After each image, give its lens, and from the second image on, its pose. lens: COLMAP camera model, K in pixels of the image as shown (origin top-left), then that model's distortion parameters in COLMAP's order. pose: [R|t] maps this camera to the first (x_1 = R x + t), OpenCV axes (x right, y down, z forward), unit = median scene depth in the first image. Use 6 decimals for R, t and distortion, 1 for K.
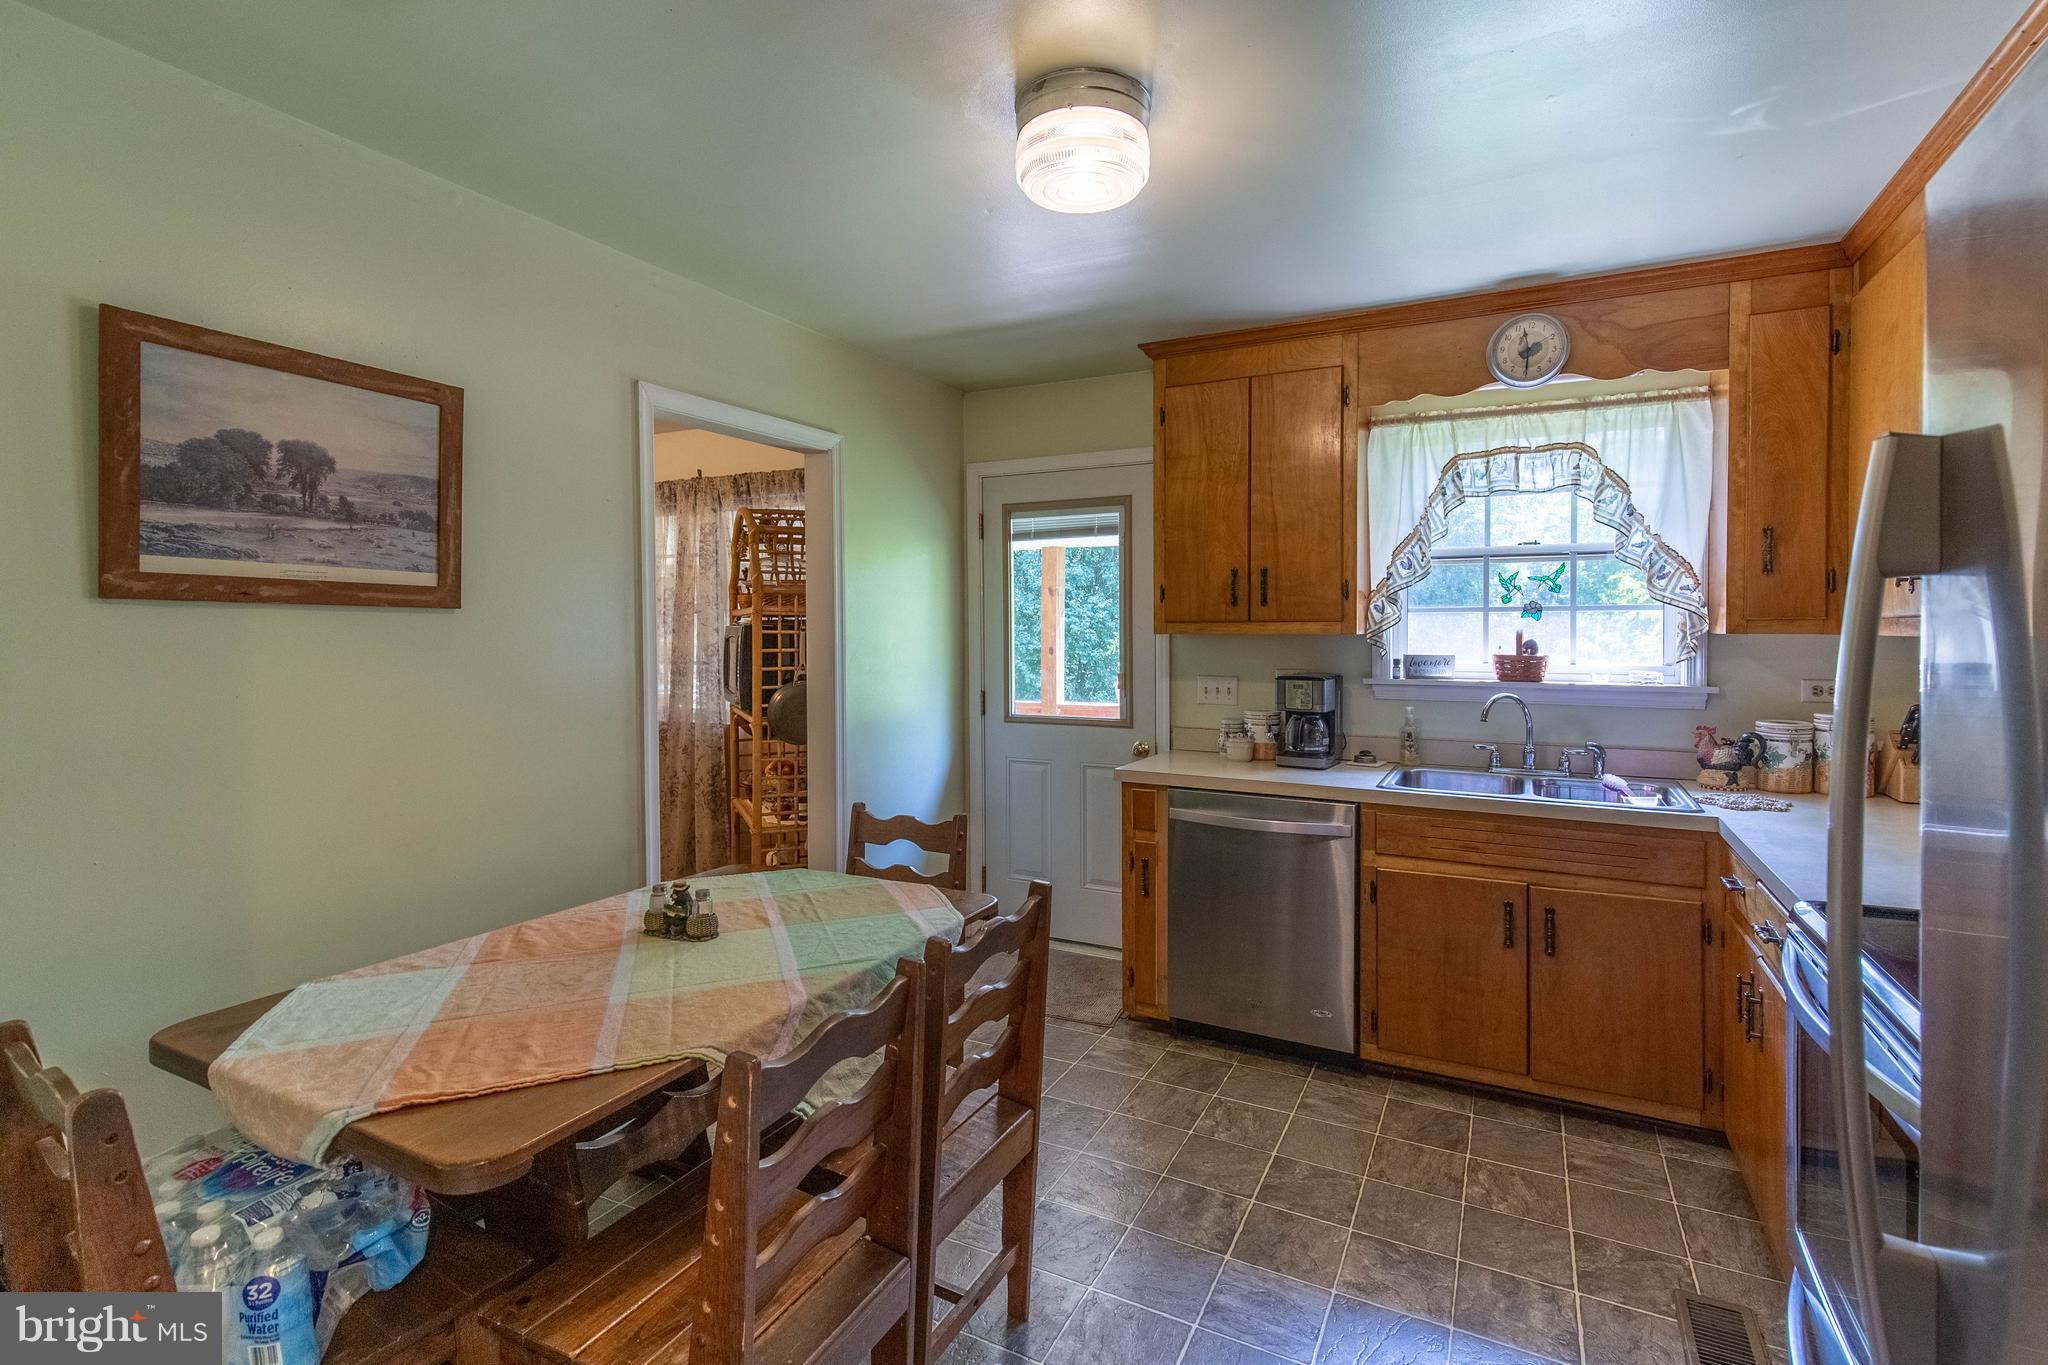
lens RADIAL K [[962.4, 0, 1014.0], [0, 962.4, 644.6], [0, 0, 1]] dist [0.009852, -0.003925]
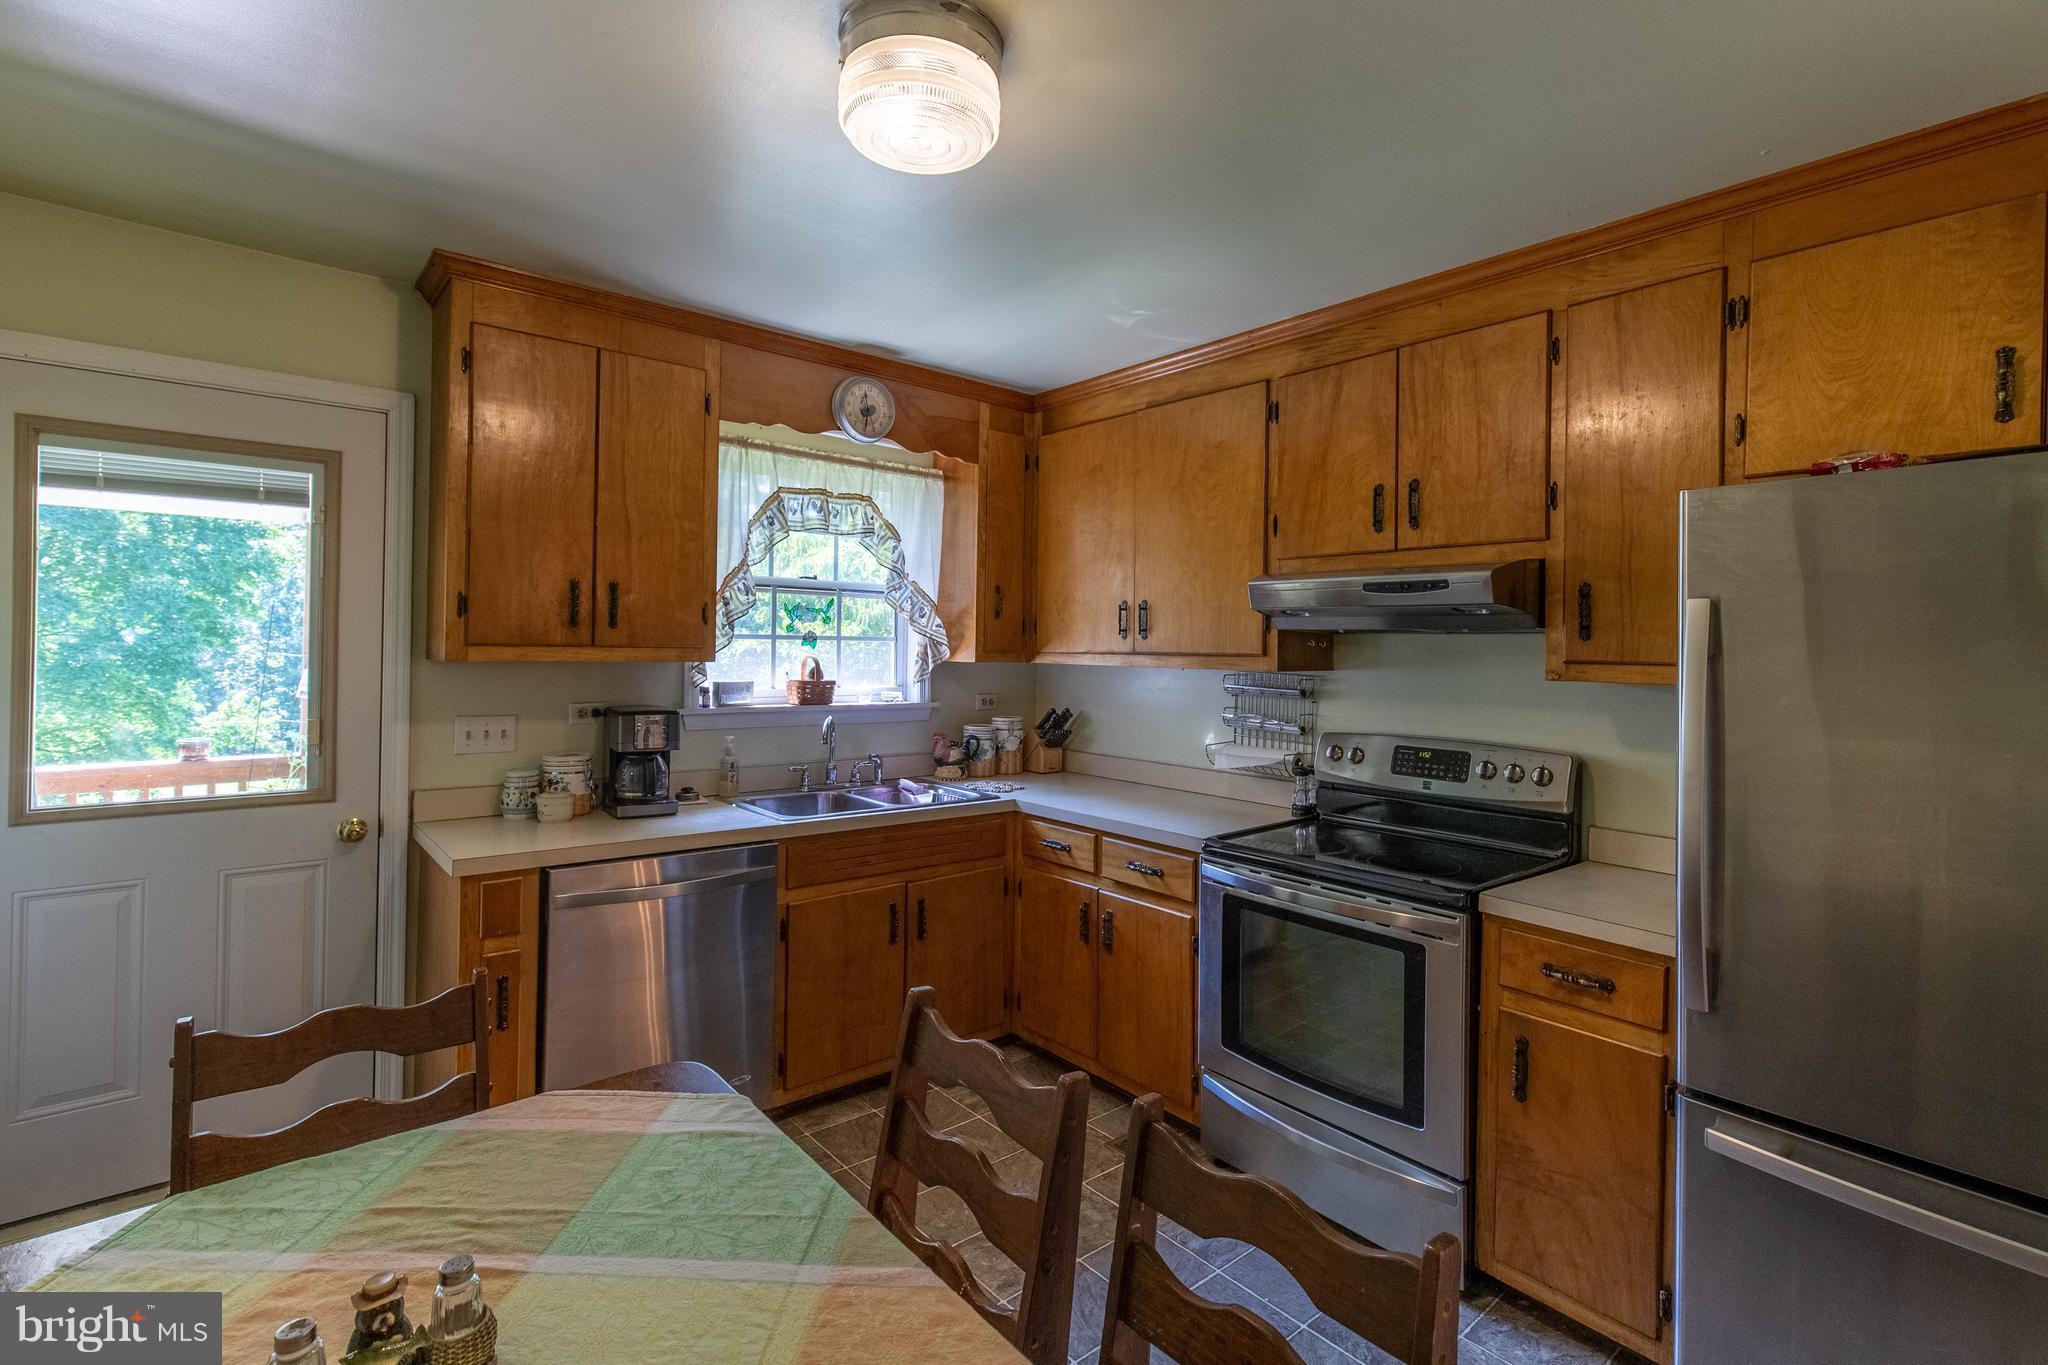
lens RADIAL K [[962.4, 0, 1060.4], [0, 962.4, 641.5], [0, 0, 1]] dist [0.009852, -0.003925]
pose [[0.355124, 0.016893, 0.934667, -0.389334], [0.000933, 0.999830, -0.018426, -0.012859], [-0.934819, 0.007416, 0.355047, 0.353268]]
